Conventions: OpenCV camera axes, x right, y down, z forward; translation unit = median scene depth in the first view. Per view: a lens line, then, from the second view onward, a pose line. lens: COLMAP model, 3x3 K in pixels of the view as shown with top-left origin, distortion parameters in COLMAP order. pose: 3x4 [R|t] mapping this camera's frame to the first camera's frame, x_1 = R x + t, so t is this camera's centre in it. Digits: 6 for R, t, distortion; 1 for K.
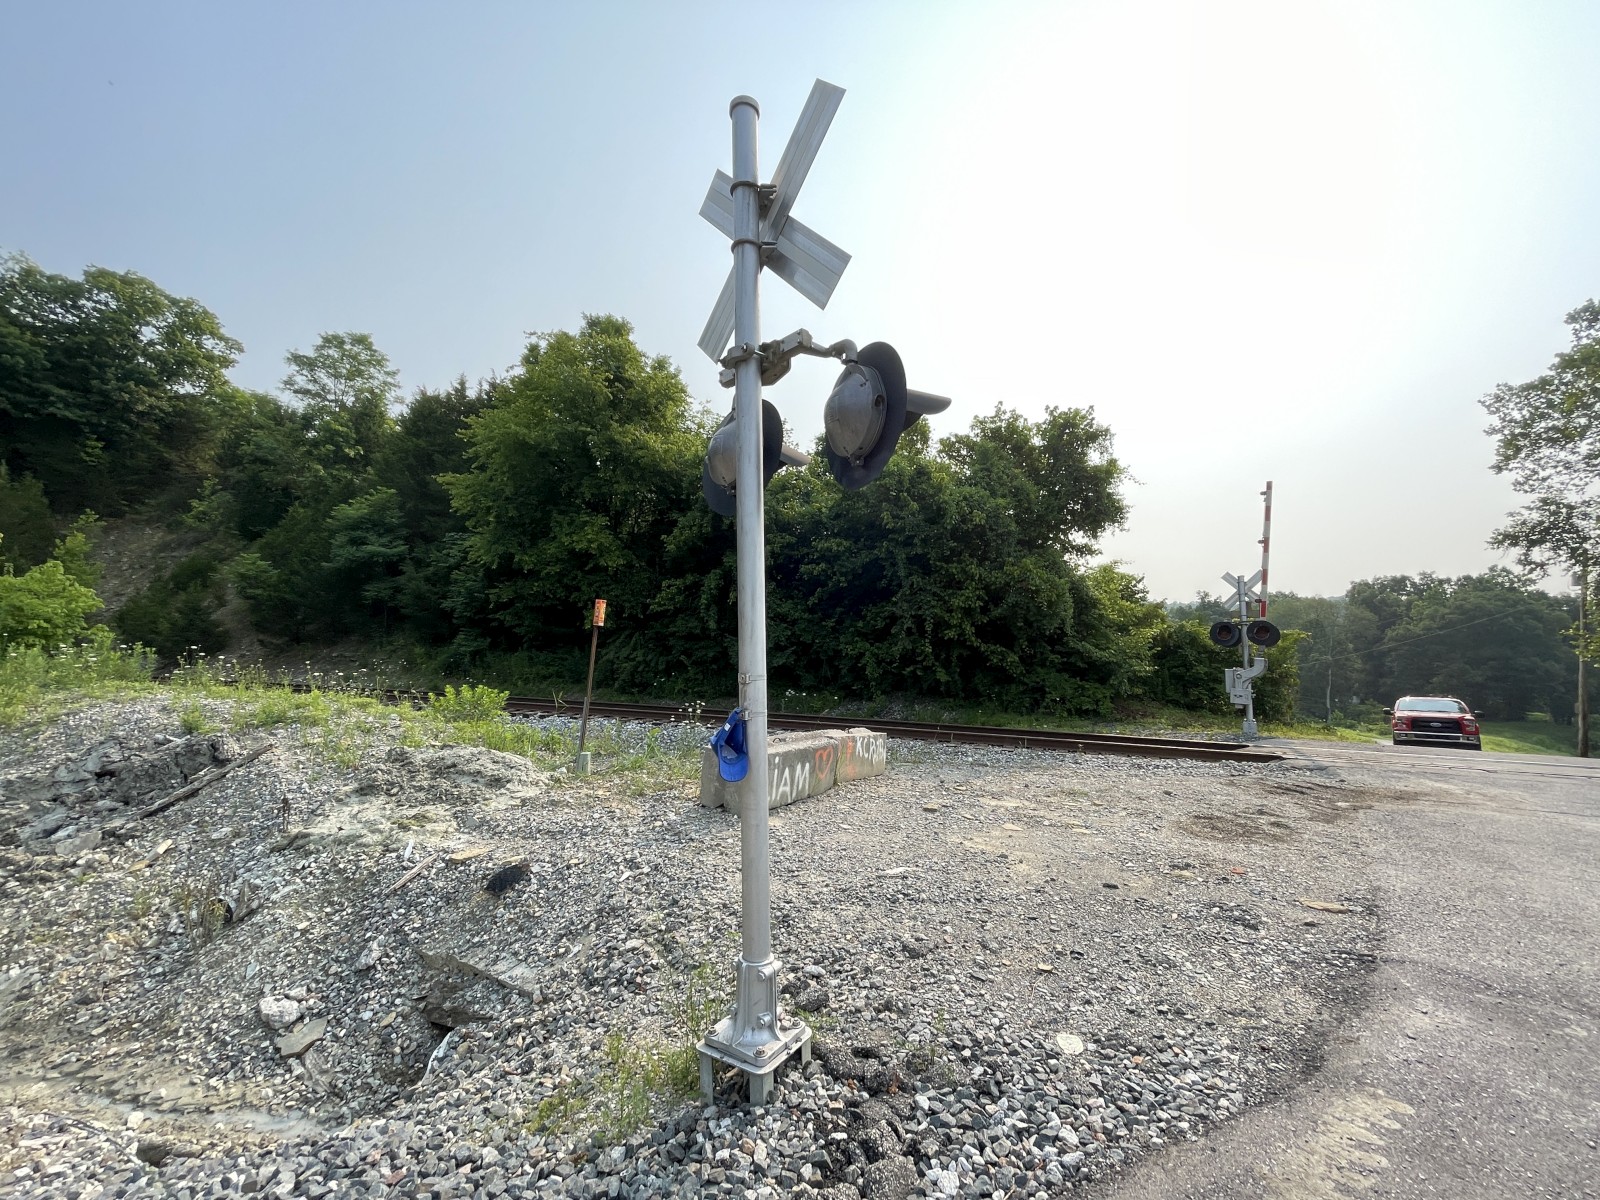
lens RADIAL K [[644.7, 0, 805.1], [0, 644.7, 599.9], [0, 0, 1]] dist [-0.002822, 0.000145]
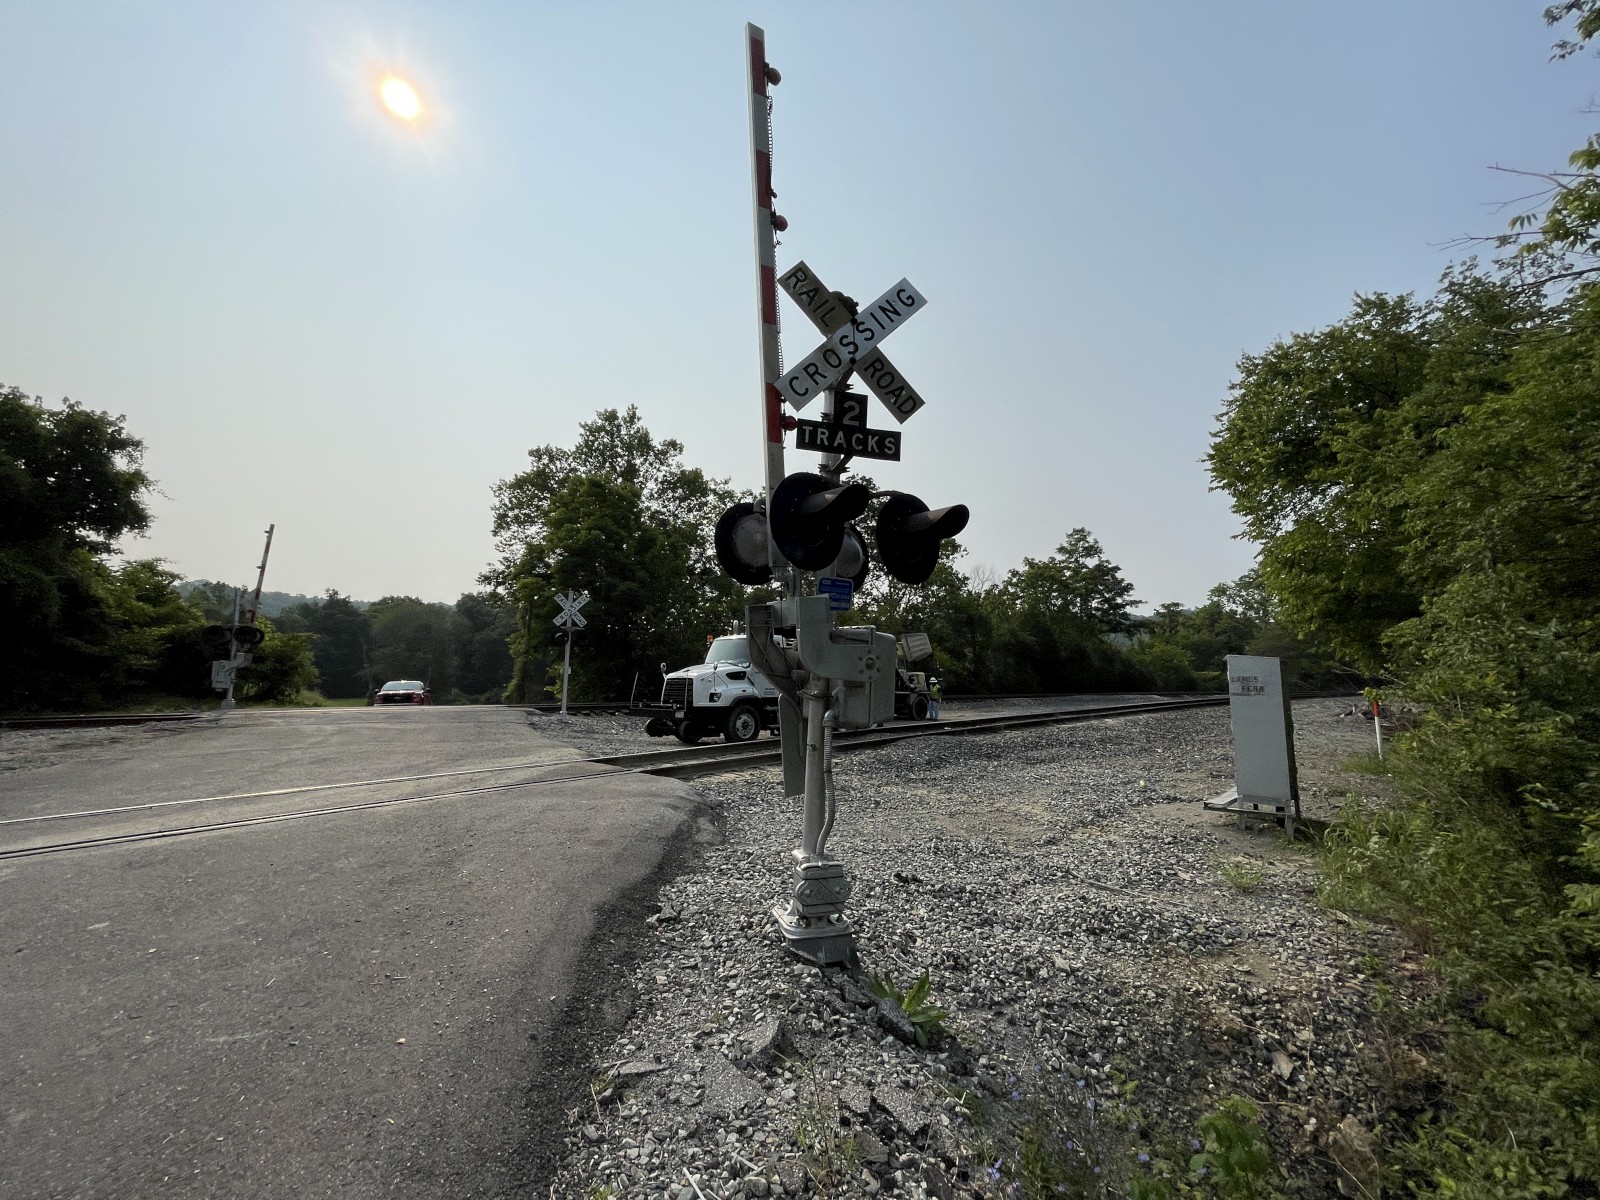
lens RADIAL K [[644.7, 0, 805.1], [0, 644.7, 599.9], [0, 0, 1]] dist [-0.002822, 0.000145]
pose [[0.388228, 0.081335, 0.917967, -0.058891], [-0.083013, 0.995135, -0.053064, -0.032309], [-0.917817, -0.055602, 0.393091, -0.418234]]
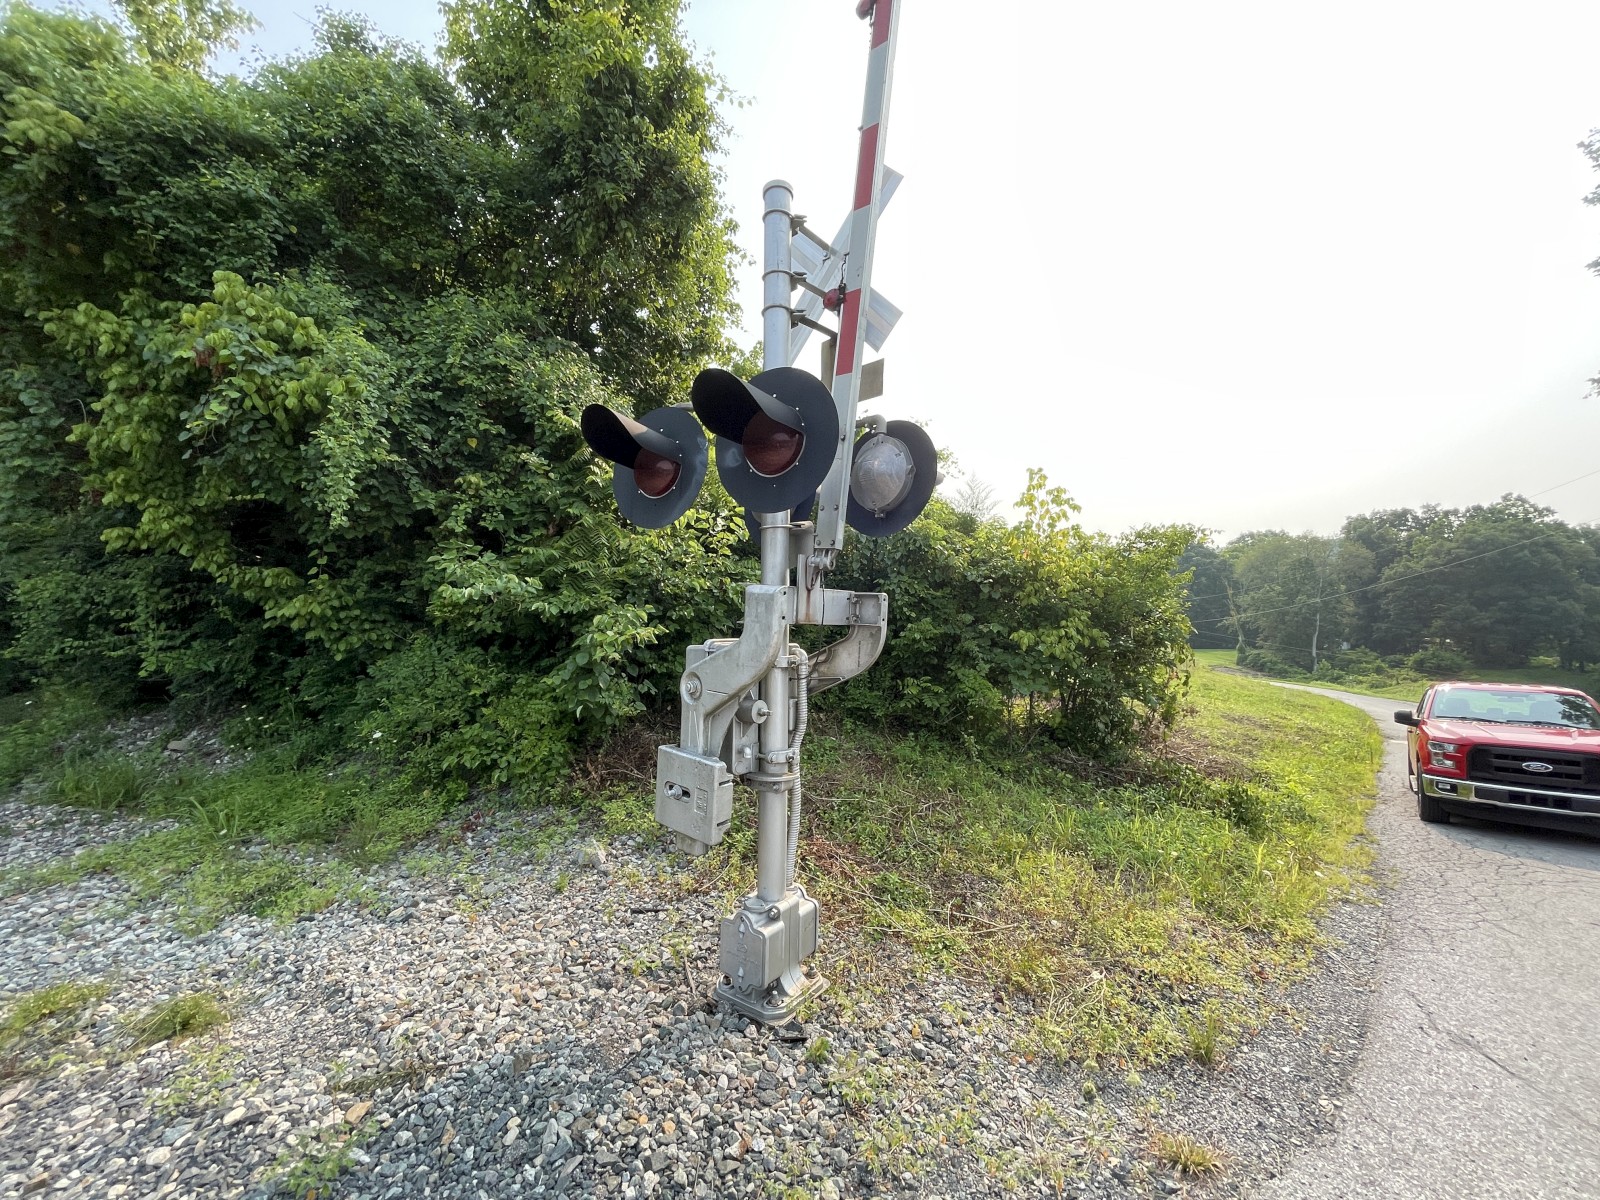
lens RADIAL K [[644.7, 0, 805.1], [0, 644.7, 599.9], [0, 0, 1]] dist [-0.002822, 0.000145]
pose [[0.999873, -0.015400, 0.004161, 0.480882], [0.015044, 0.997051, 0.075251, 0.055106], [-0.005307, -0.075179, 0.997156, 0.550916]]
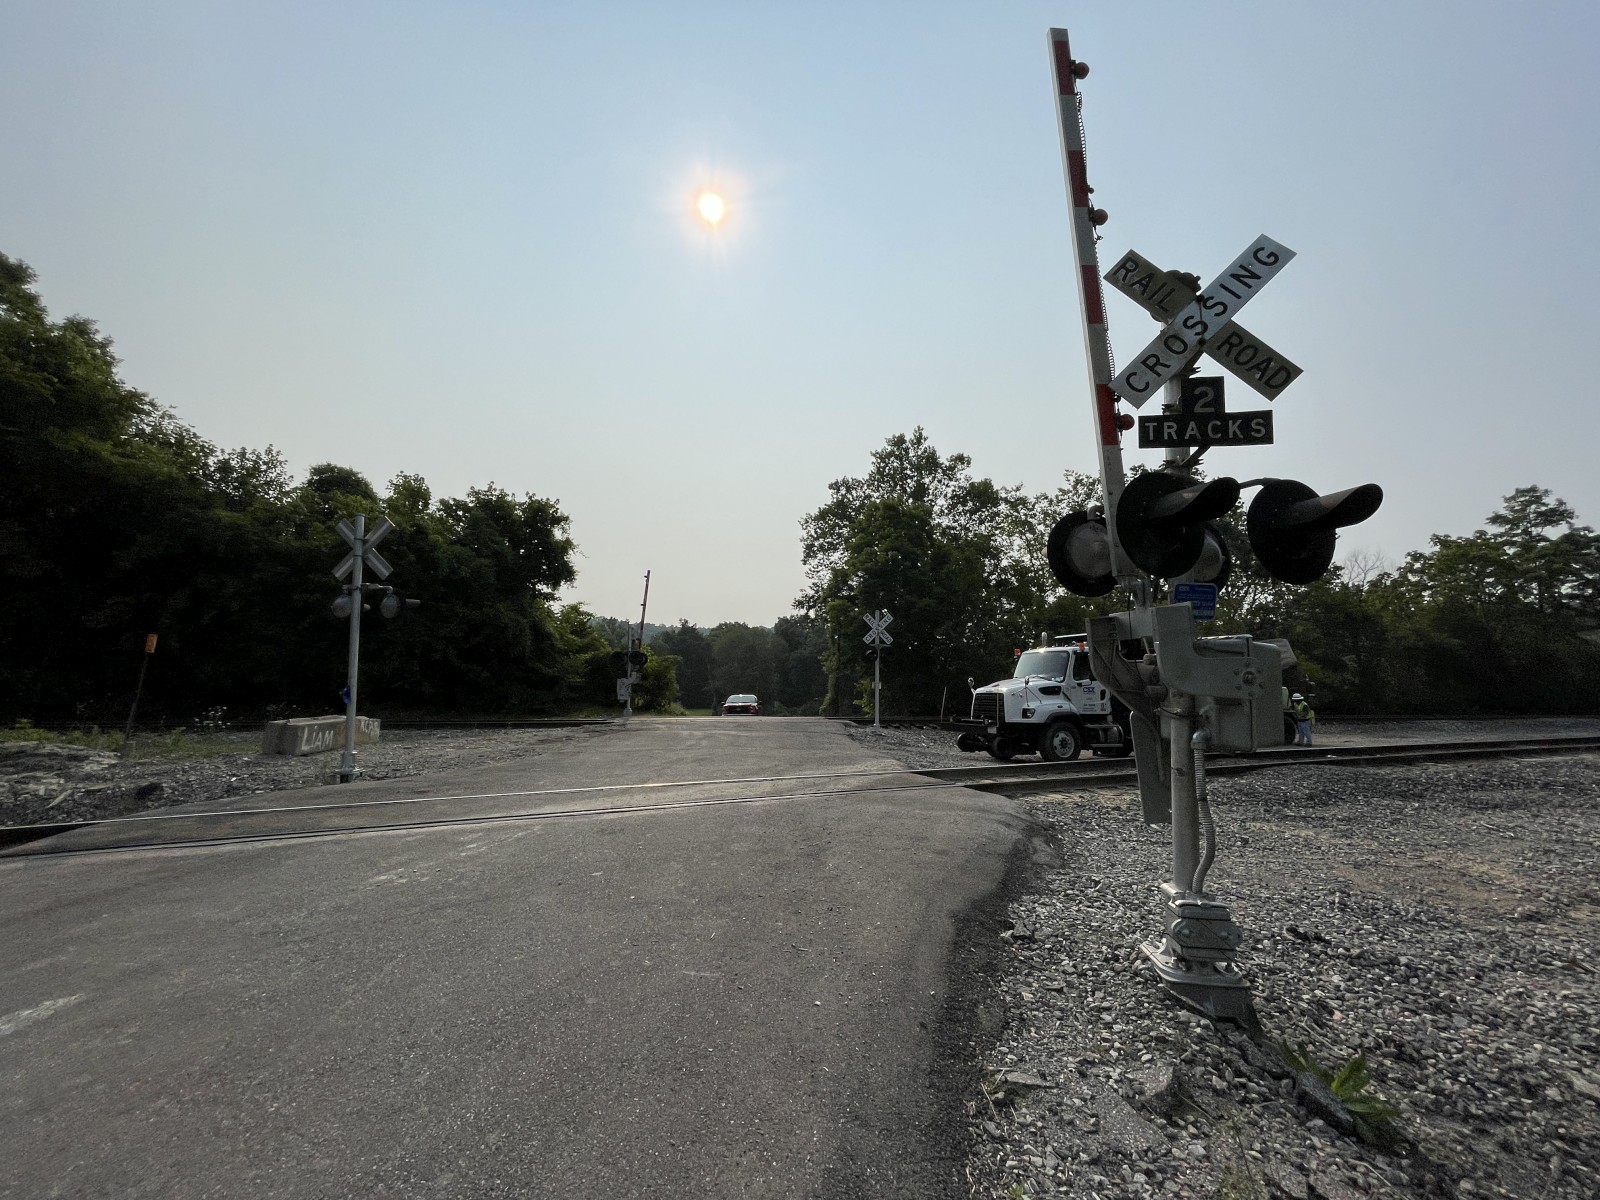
lens RADIAL K [[644.7, 0, 805.1], [0, 644.7, 599.9], [0, 0, 1]] dist [-0.002822, 0.000145]
pose [[0.749705, 0.066229, 0.658450, -0.070960], [-0.048111, 0.997801, -0.045584, -0.032367], [-0.660021, 0.002496, 0.751243, -0.411952]]
